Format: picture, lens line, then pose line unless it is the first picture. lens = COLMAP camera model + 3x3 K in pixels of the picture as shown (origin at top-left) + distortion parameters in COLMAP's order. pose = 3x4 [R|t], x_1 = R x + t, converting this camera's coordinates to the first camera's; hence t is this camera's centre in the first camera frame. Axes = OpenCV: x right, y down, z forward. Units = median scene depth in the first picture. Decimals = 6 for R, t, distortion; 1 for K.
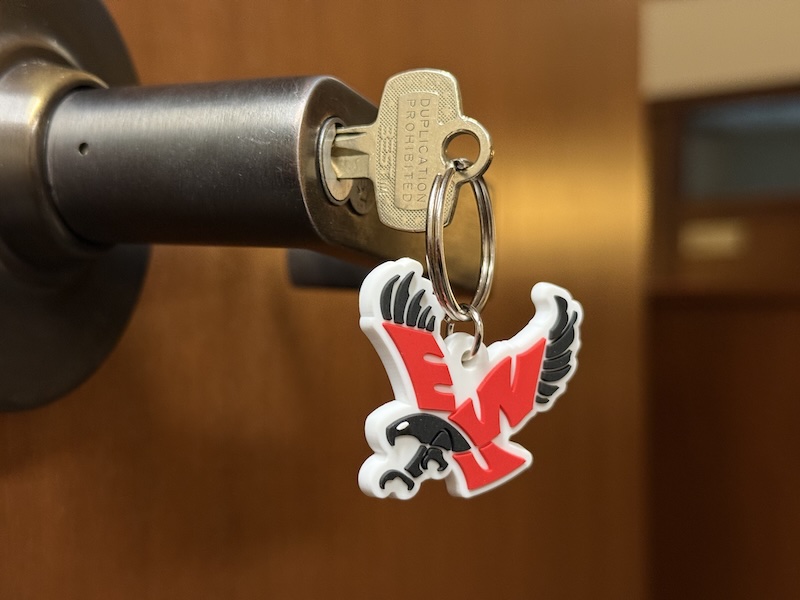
lens RADIAL K [[1114.6, 0, 402.5], [0, 1114.6, 301.9], [0, 0, 1]] dist [0.230071, 0.000000]
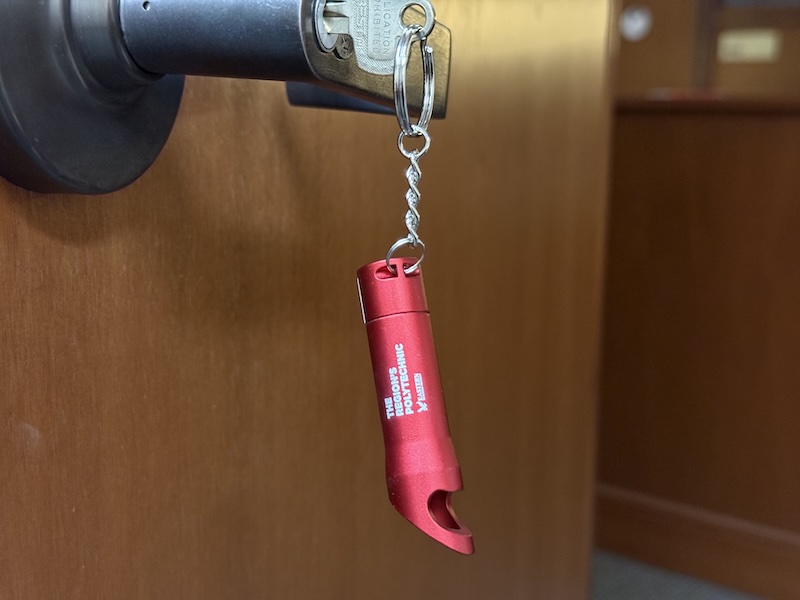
lens RADIAL K [[1236.3, 0, 398.5], [0, 1236.3, 301.6], [0, 0, 1]] dist [0.011513, 0.000000]
pose [[0.999790, 0.020310, 0.002608, 0.034313], [-0.020467, 0.987338, 0.157308, -0.022753], [0.000620, -0.157328, 0.987546, -0.592769]]
